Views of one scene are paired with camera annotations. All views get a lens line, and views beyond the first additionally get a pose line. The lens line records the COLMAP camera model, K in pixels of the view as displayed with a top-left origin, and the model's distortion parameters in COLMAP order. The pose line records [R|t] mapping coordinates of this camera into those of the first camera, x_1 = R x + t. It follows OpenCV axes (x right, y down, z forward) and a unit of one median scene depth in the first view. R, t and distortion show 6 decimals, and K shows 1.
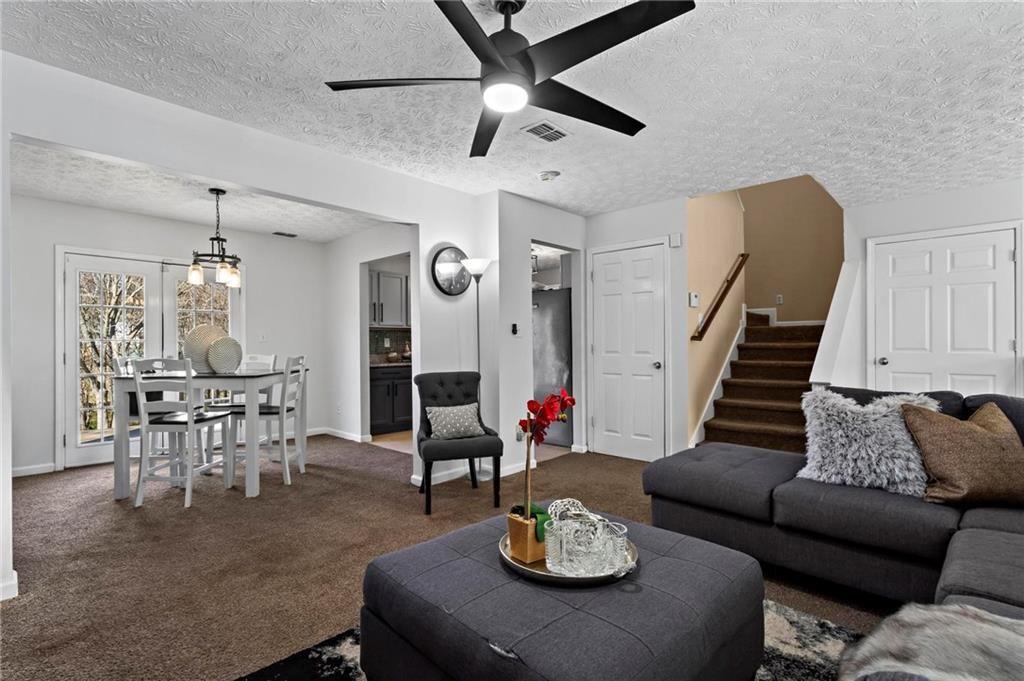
lens RADIAL K [[490.4, 0, 506.2], [0, 490.4, 345.0], [0, 0, 1]] dist [0.006210, 0.000747]
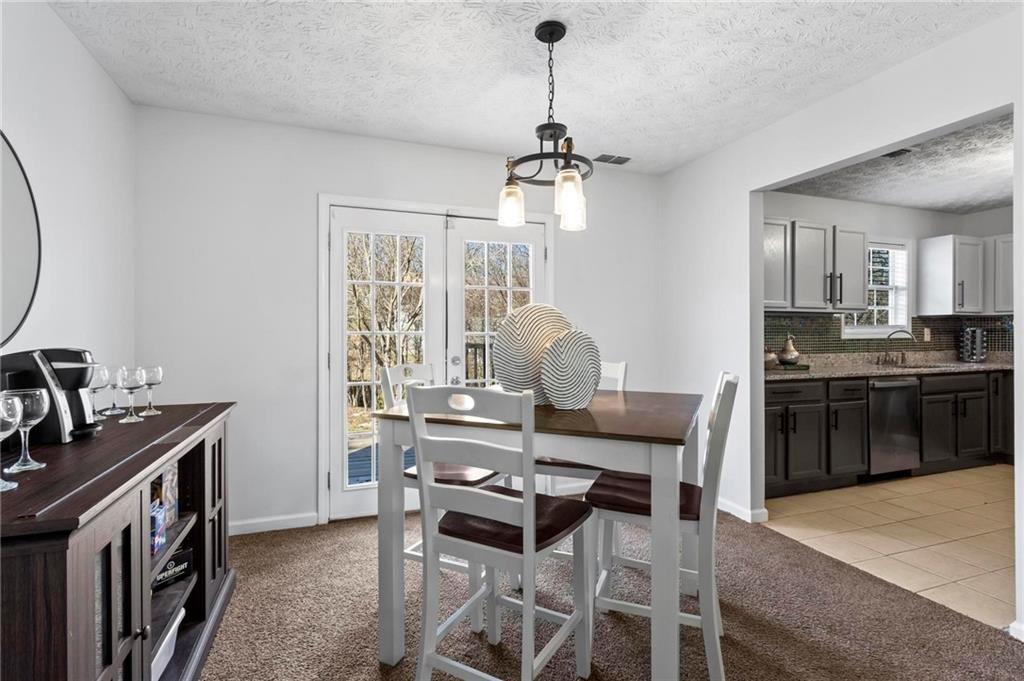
lens RADIAL K [[490.4, 0, 510.6], [0, 490.4, 335.8], [0, 0, 1]] dist [0.006210, 0.000747]
pose [[0.900880, 0.008625, -0.433982, -0.372305], [-0.004968, 0.999942, 0.009559, -0.013668], [0.434039, -0.006455, 0.900871, 0.493555]]
